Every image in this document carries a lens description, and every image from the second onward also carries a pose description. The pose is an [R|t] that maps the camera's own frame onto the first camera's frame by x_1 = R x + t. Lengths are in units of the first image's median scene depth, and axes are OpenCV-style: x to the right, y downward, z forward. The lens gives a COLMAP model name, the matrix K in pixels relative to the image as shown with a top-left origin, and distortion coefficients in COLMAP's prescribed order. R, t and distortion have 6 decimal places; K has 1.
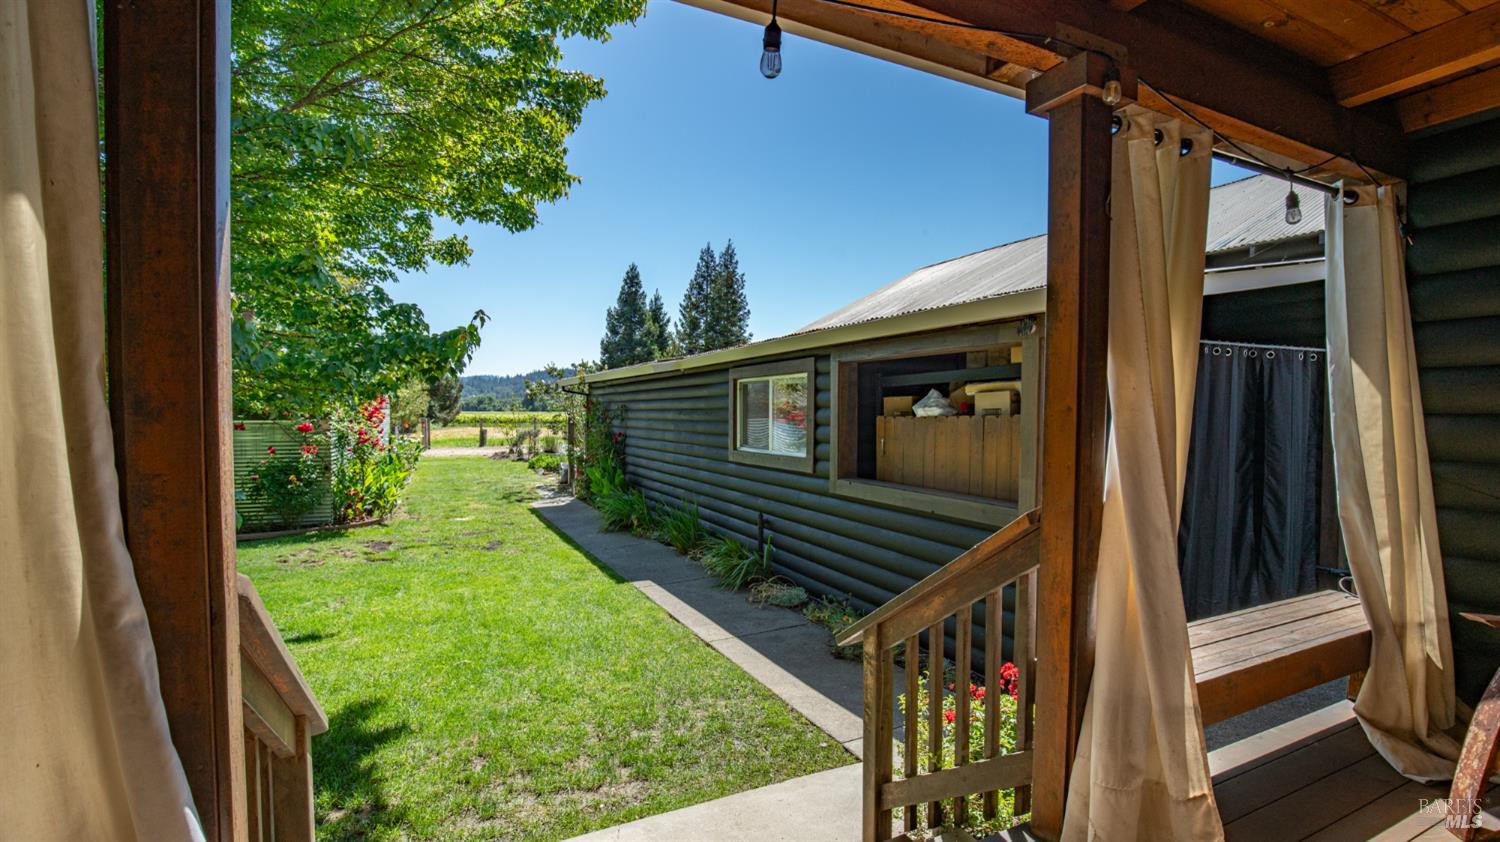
lens RADIAL K [[683.1, 0, 754.7], [0, 683.1, 433.5], [0, 0, 1]] dist [-0.029691, 0.000419]
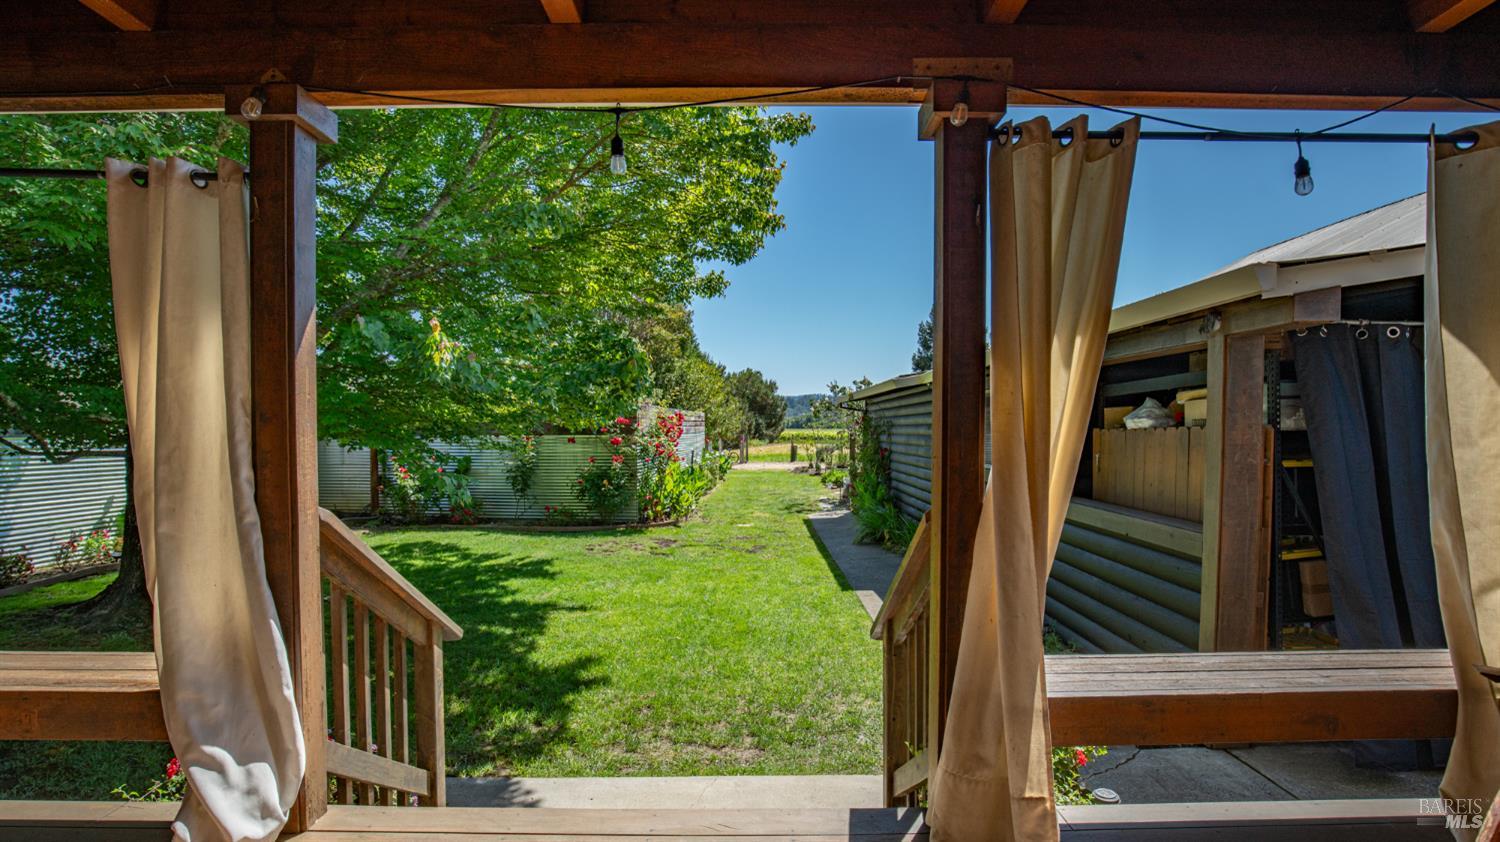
lens RADIAL K [[701.3, 0, 757.9], [0, 701.3, 444.3], [0, 0, 1]] dist [-0.026288, -0.000001]
pose [[0.899802, 0.005087, -0.436268, 0.174253], [-0.009247, 0.999930, -0.007412, 0.005858], [0.436200, 0.010704, 0.899786, -0.028559]]
